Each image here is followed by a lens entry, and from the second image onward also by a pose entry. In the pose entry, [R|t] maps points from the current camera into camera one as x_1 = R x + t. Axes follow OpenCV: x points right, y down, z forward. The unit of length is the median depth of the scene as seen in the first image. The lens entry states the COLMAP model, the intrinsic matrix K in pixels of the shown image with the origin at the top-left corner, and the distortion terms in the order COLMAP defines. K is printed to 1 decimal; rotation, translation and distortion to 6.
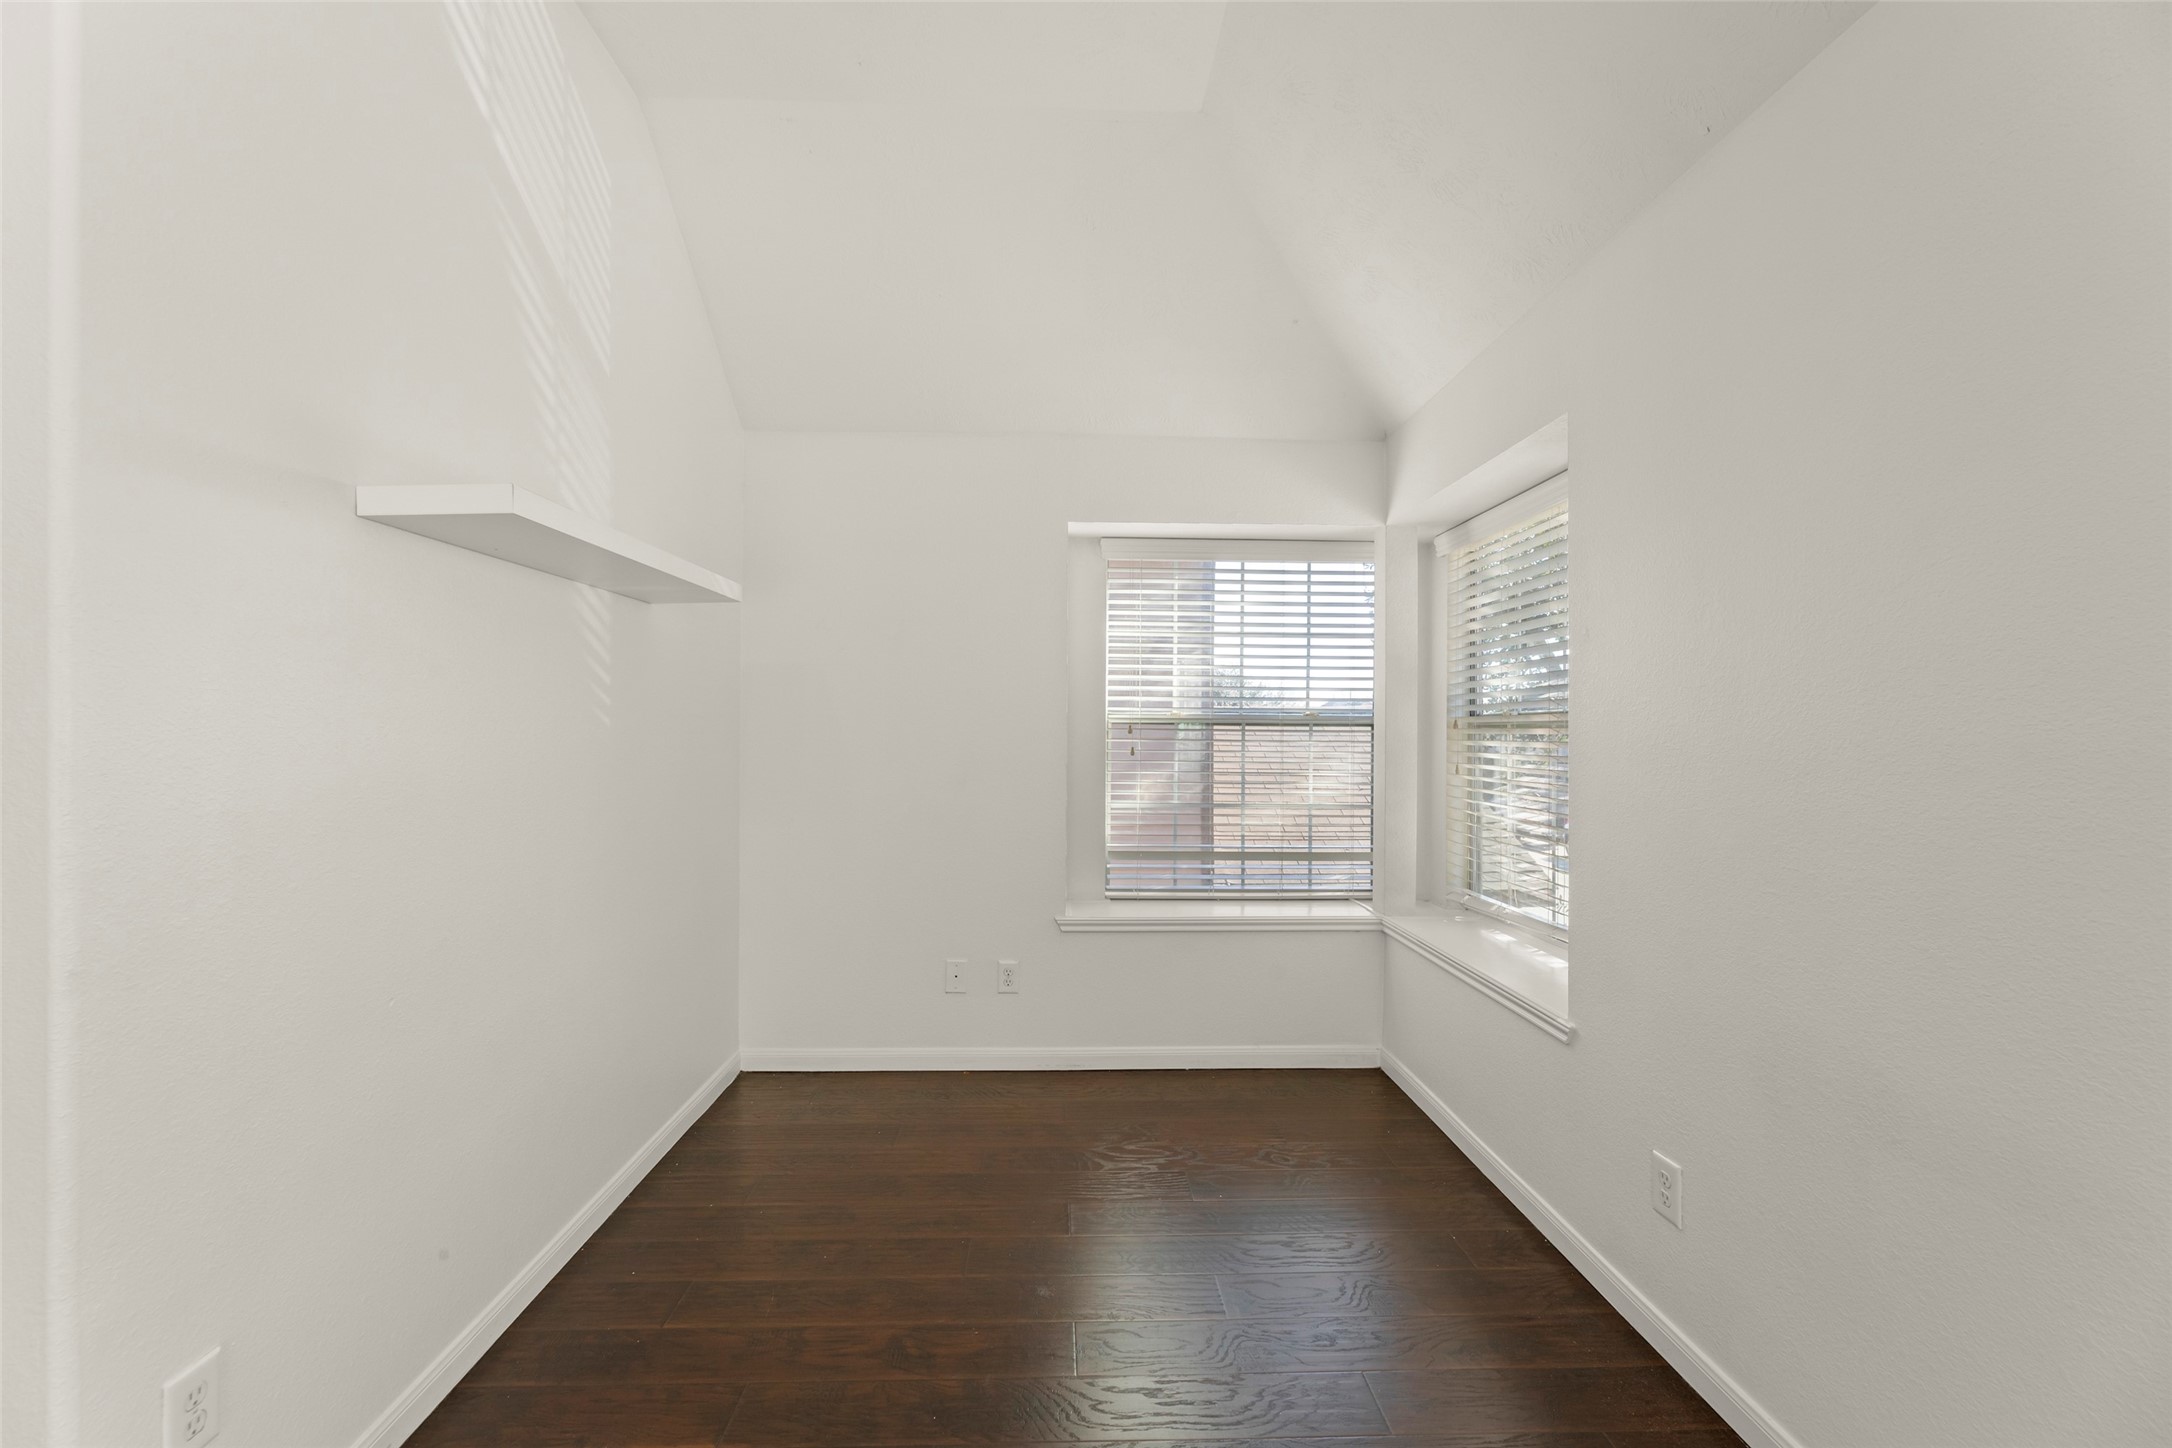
lens RADIAL K [[881.9, 0, 1070.6], [0, 881.9, 730.1], [0, 0, 1]] dist [-0.001522, -0.000168]
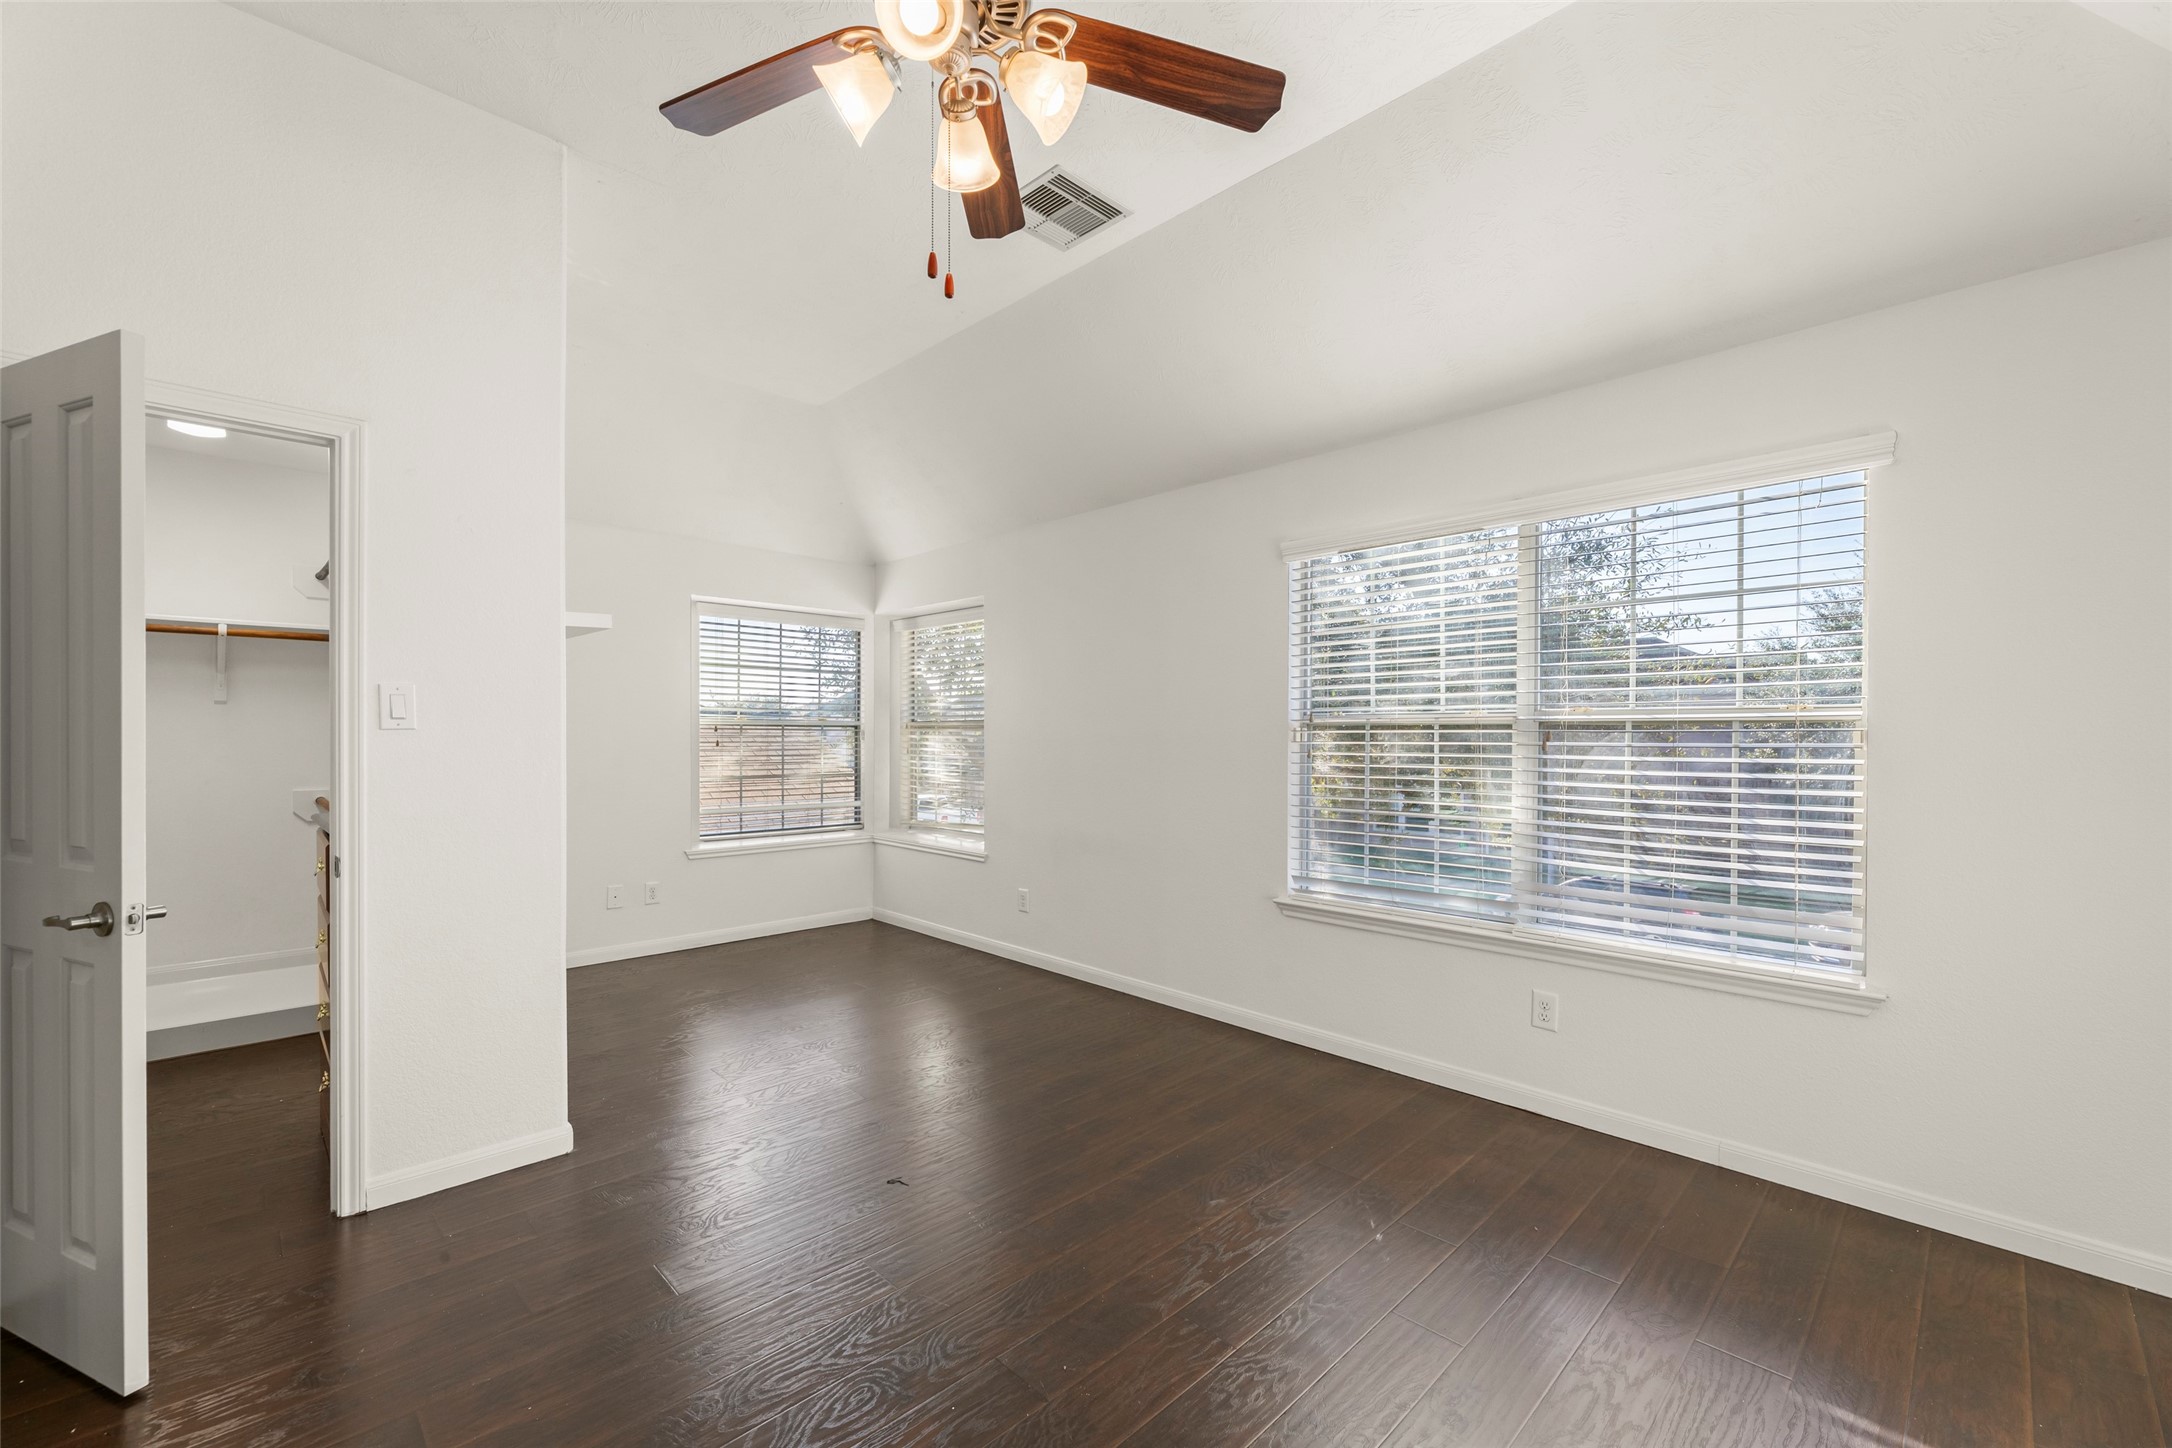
lens RADIAL K [[921.0, 0, 1058.7], [0, 921.0, 736.5], [0, 0, 1]] dist [-0.000560, -0.000050]
pose [[0.734041, -0.001995, 0.679102, -0.601424], [-0.004580, 0.999958, 0.007888, -0.001654], [-0.679090, -0.008900, 0.734001, -0.591128]]
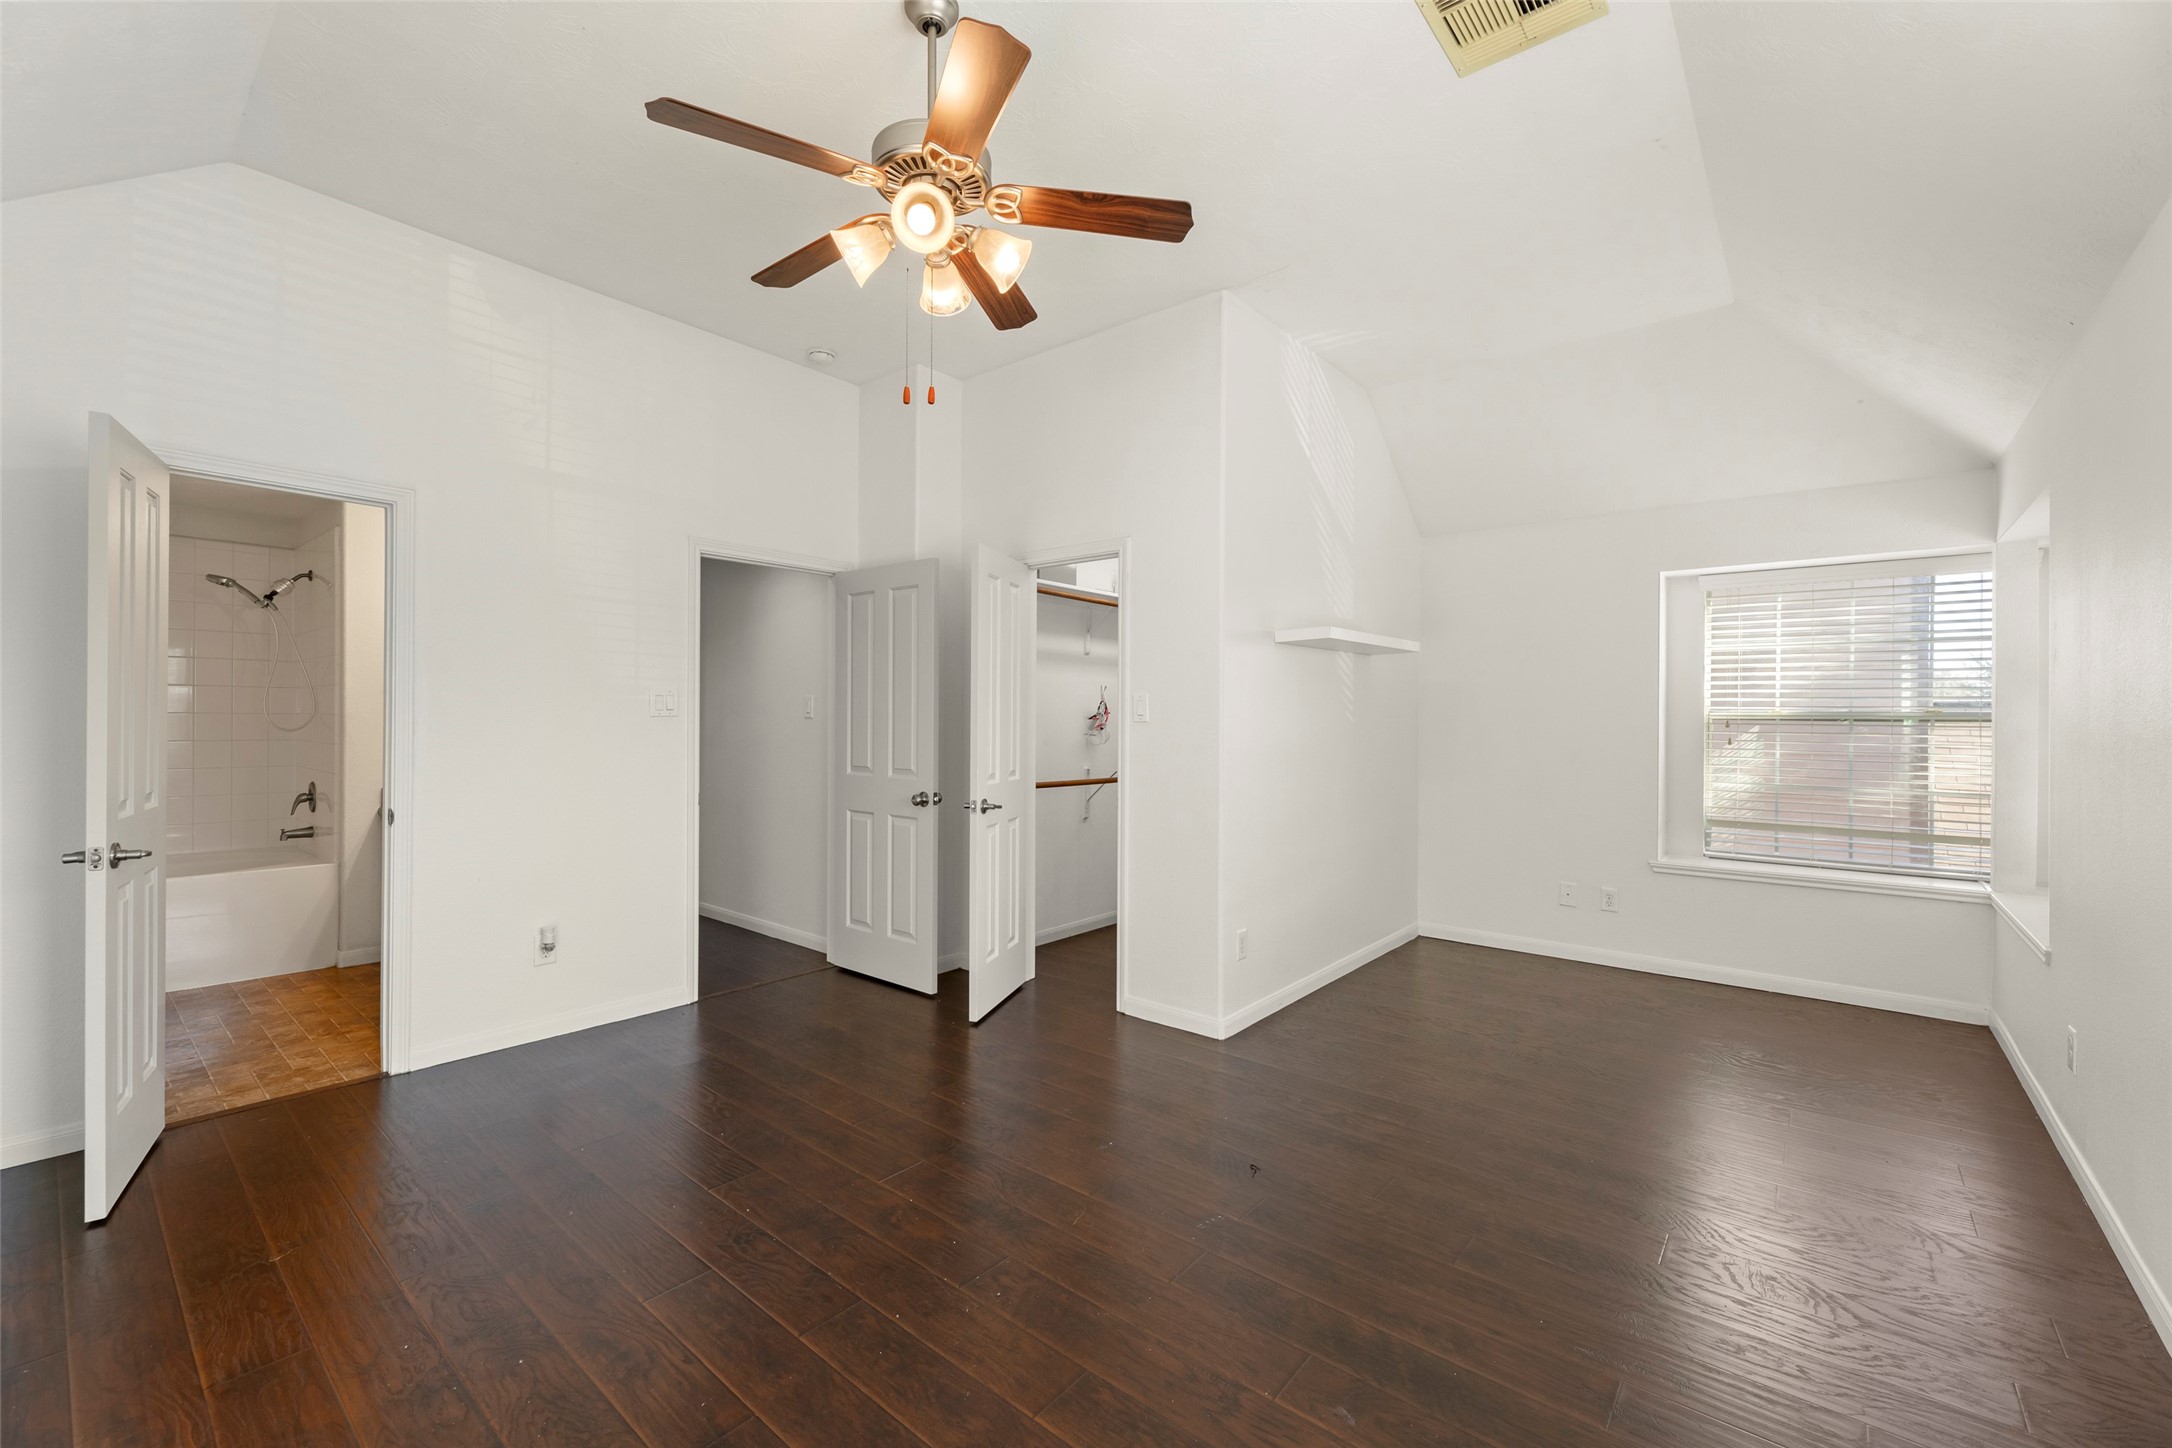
lens RADIAL K [[881.9, 0, 1070.6], [0, 881.9, 730.1], [0, 0, 1]] dist [-0.001522, -0.000168]
pose [[0.744824, 0.006997, -0.667224, 0.217330], [-0.000531, 0.999951, 0.009893, -0.004728], [0.667260, -0.007015, 0.744792, -0.598546]]
